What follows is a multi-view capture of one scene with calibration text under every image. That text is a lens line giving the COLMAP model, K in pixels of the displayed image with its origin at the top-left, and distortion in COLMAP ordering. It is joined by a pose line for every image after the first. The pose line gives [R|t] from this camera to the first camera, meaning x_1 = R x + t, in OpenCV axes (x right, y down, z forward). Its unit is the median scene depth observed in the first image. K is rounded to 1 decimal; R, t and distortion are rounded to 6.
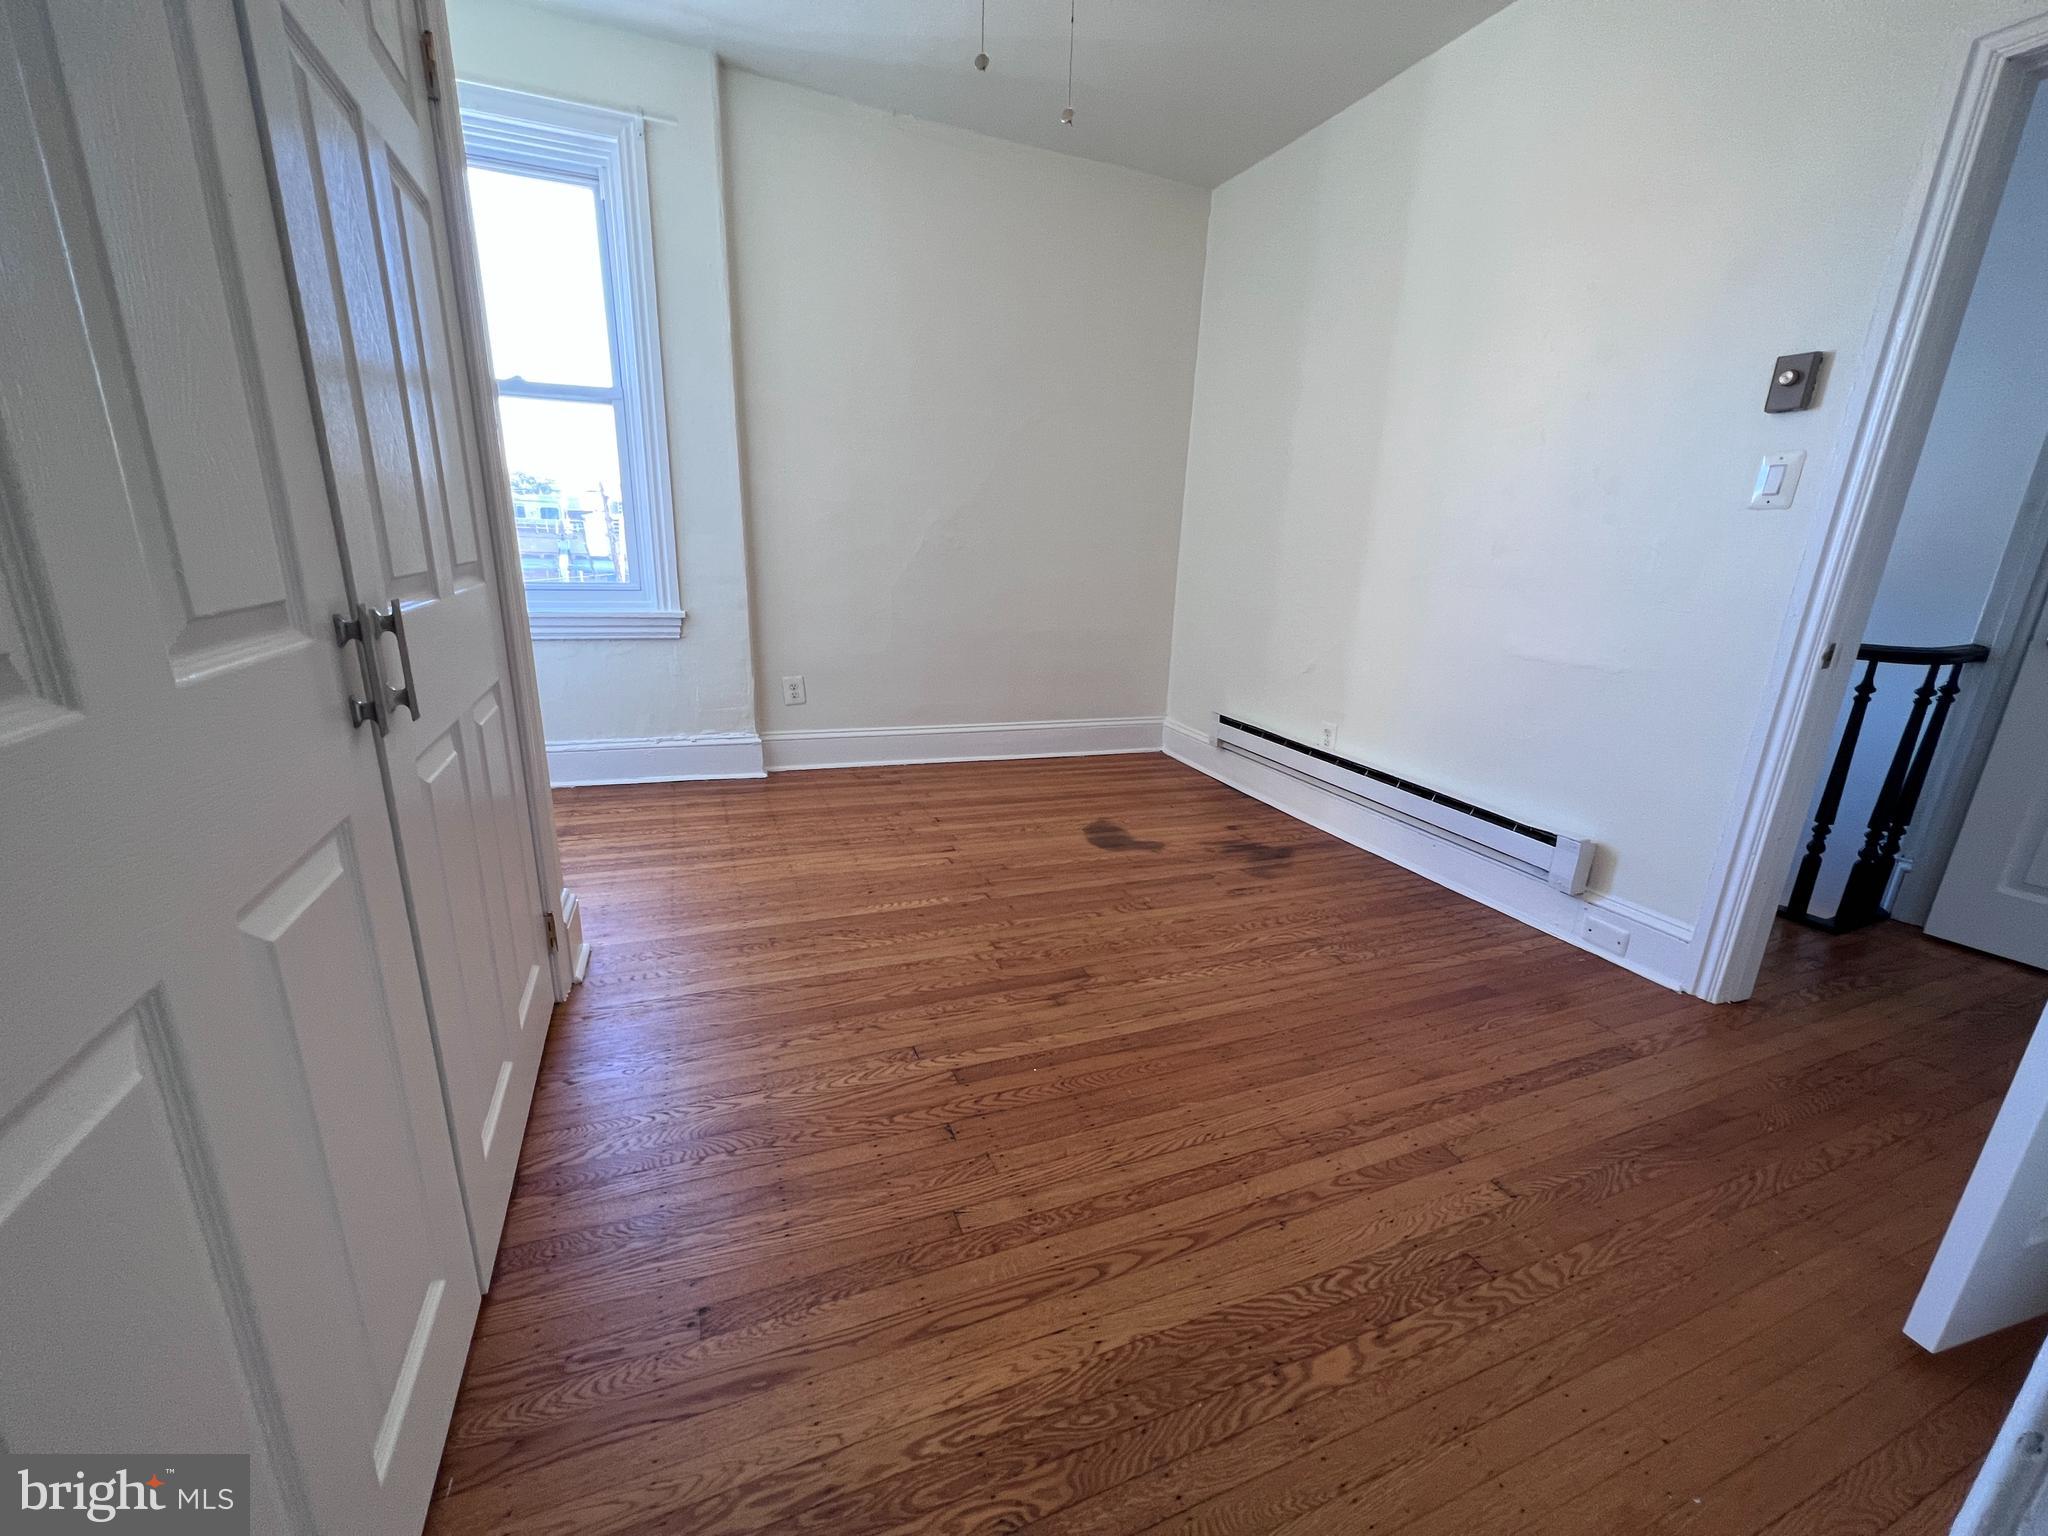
lens RADIAL K [[818.3, 0, 1030.7], [0, 818.3, 774.0], [0, 0, 1]] dist [-0.003350, 0.000696]
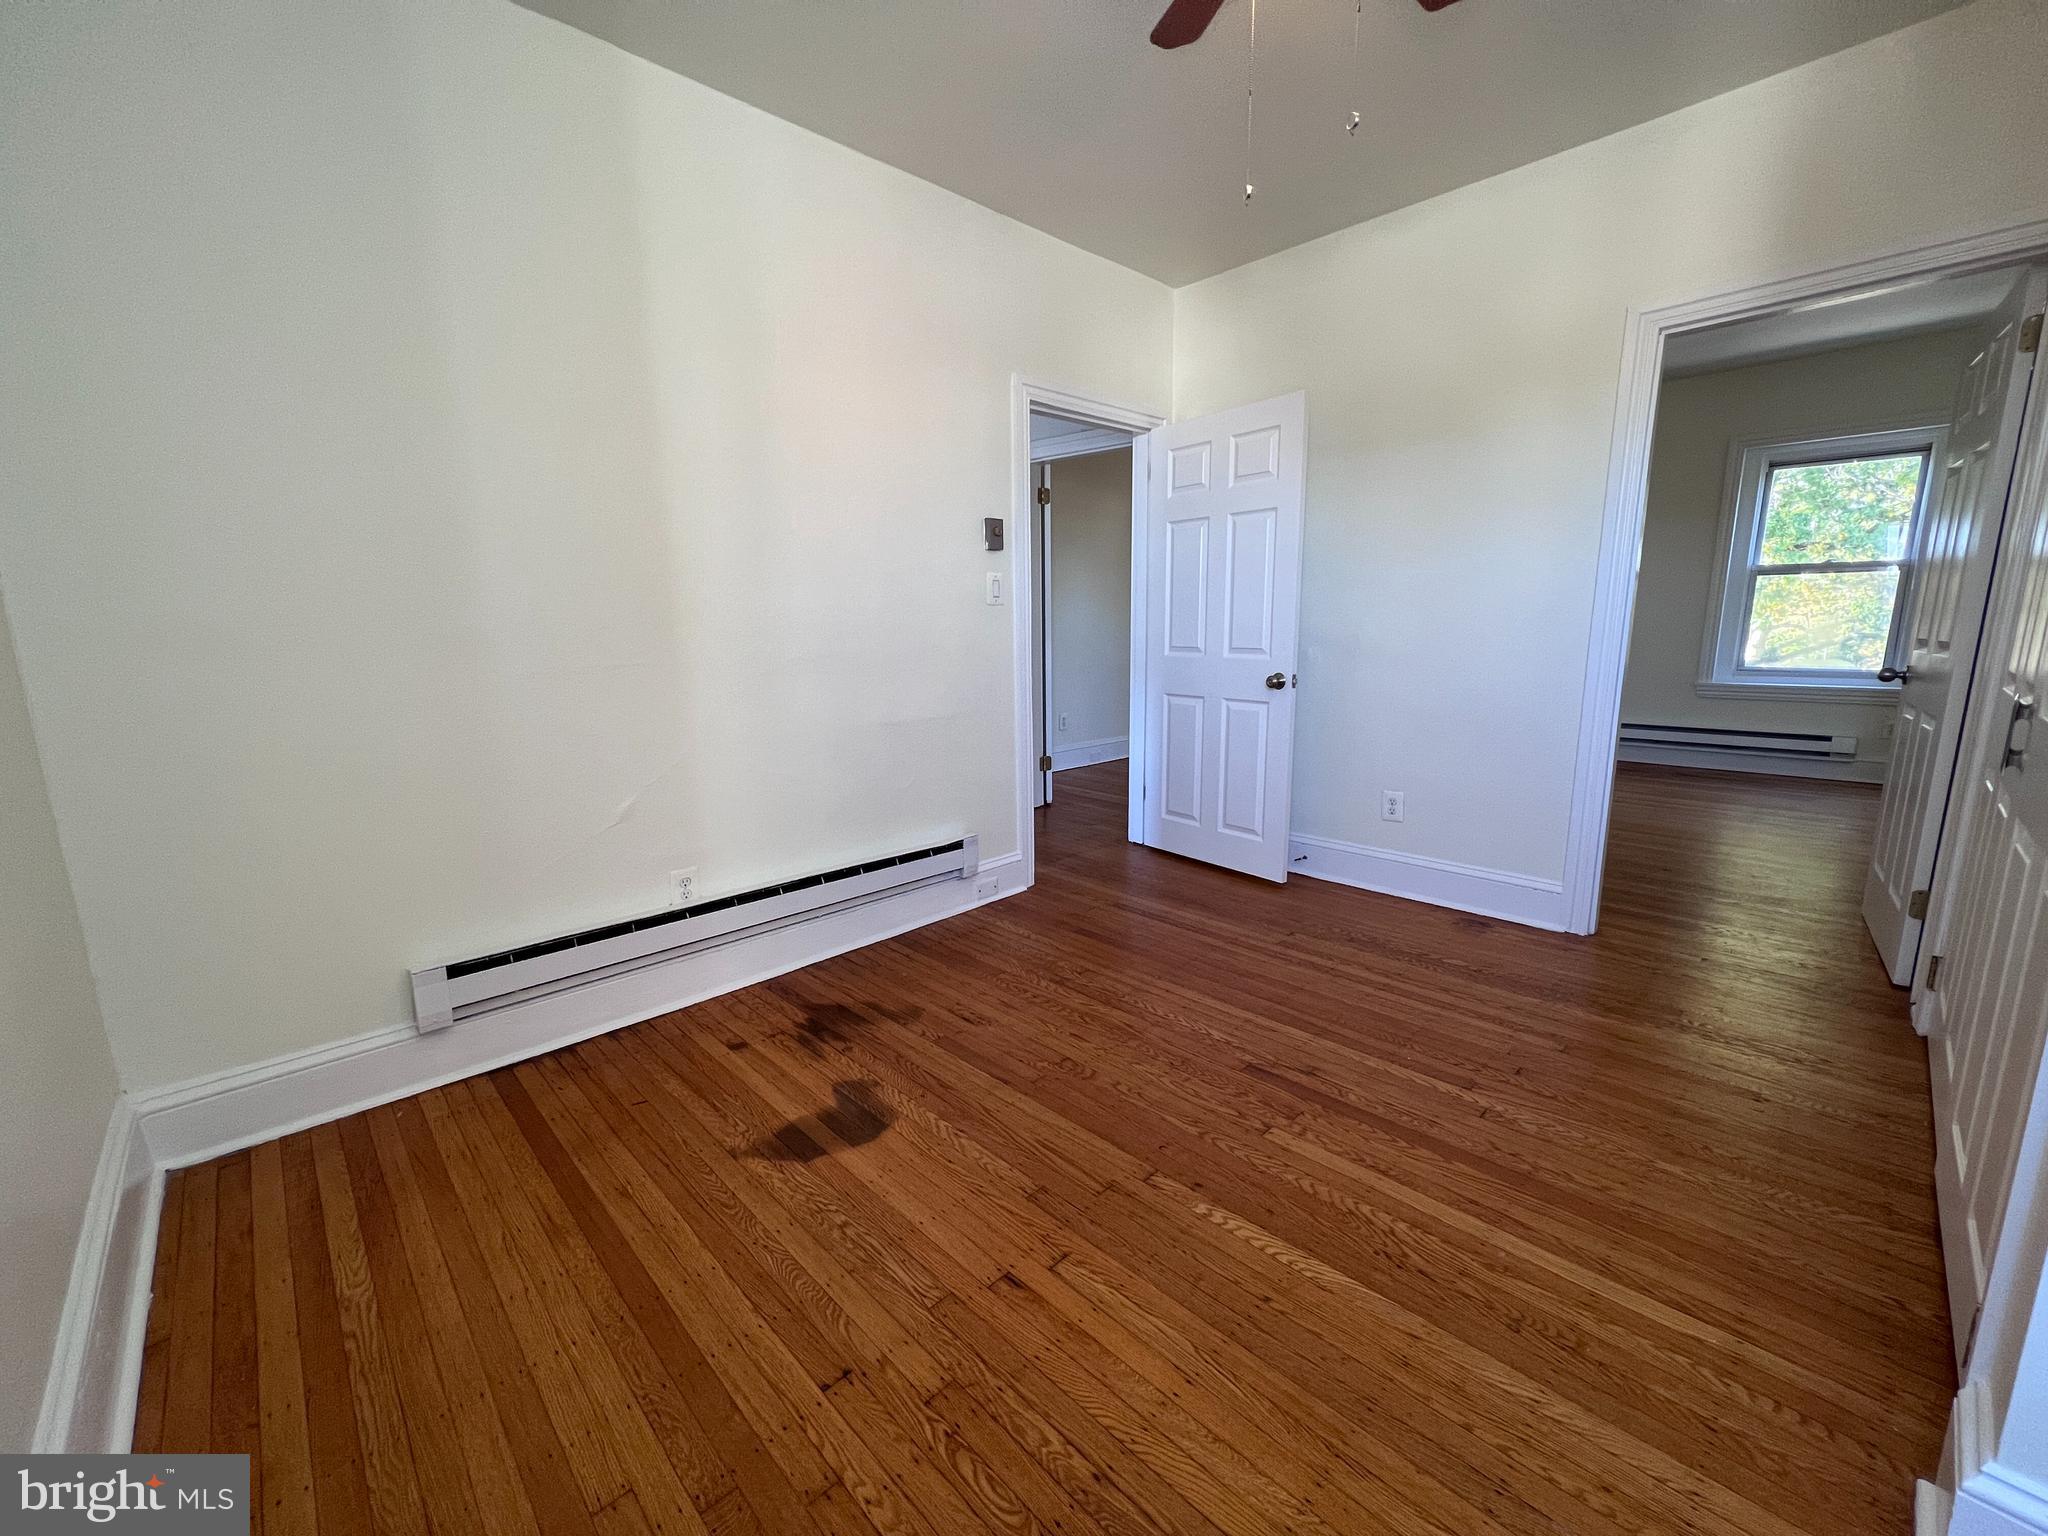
lens RADIAL K [[825.0, 0, 1030.8], [0, 825.0, 771.6], [0, 0, 1]] dist [-0.001515, 0.000236]
pose [[-0.371381, -0.199364, 0.906824, -0.482153], [0.258307, 0.915933, 0.307154, -0.331411], [-0.891826, 0.348310, -0.288663, 1.000381]]
